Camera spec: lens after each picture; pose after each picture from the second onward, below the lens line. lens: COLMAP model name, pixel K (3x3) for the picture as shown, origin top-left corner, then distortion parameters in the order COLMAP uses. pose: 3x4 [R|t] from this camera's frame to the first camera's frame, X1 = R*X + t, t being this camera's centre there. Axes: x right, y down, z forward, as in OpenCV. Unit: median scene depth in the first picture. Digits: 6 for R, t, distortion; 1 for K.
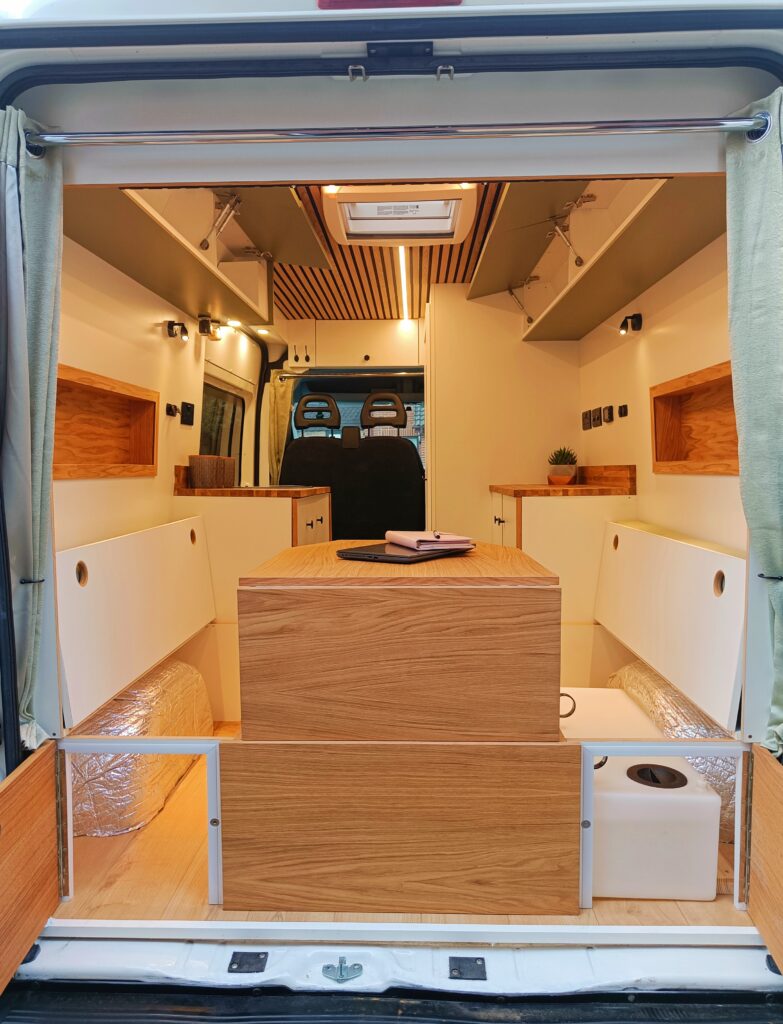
lens RADIAL K [[740.6, 0, 382.7], [0, 740.6, 533.8], [0, 0, 1]] dist [0.046819, -0.001548]
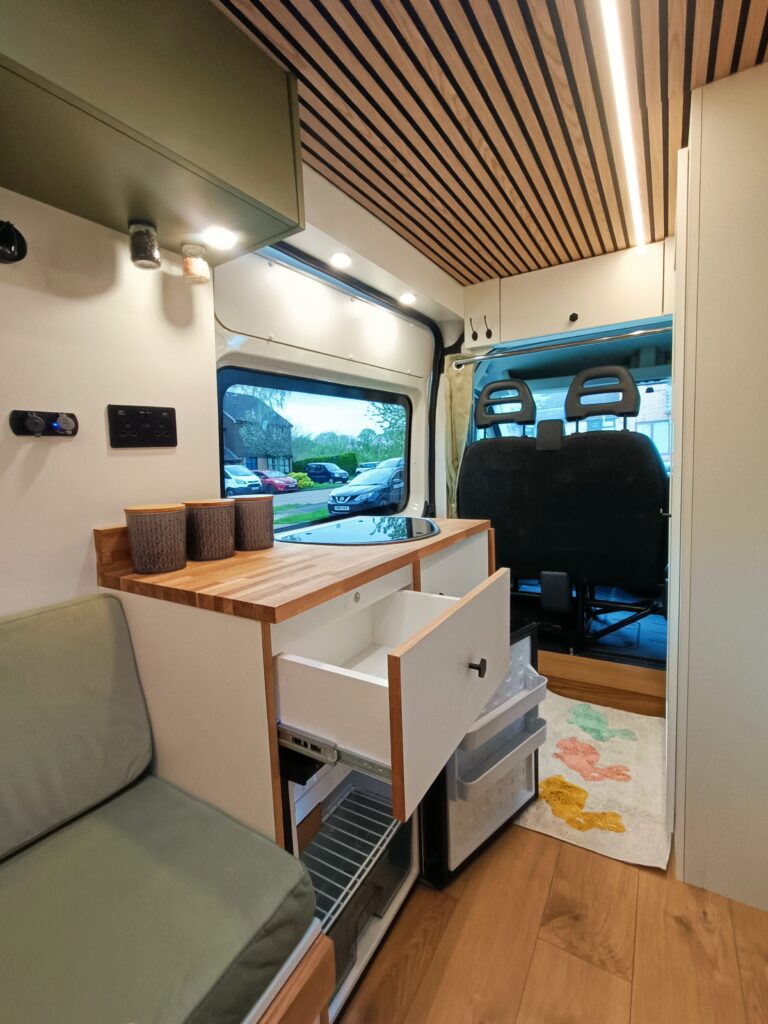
lens RADIAL K [[459.2, 0, 373.0], [0, 459.2, 508.1], [0, 0, 1]] dist [0.001403, -0.007039]
pose [[0.868312, 0.021439, -0.495555, 0.040108], [-0.001922, 0.999203, 0.039860, -0.100591], [0.496015, -0.033659, 0.867661, 0.688508]]
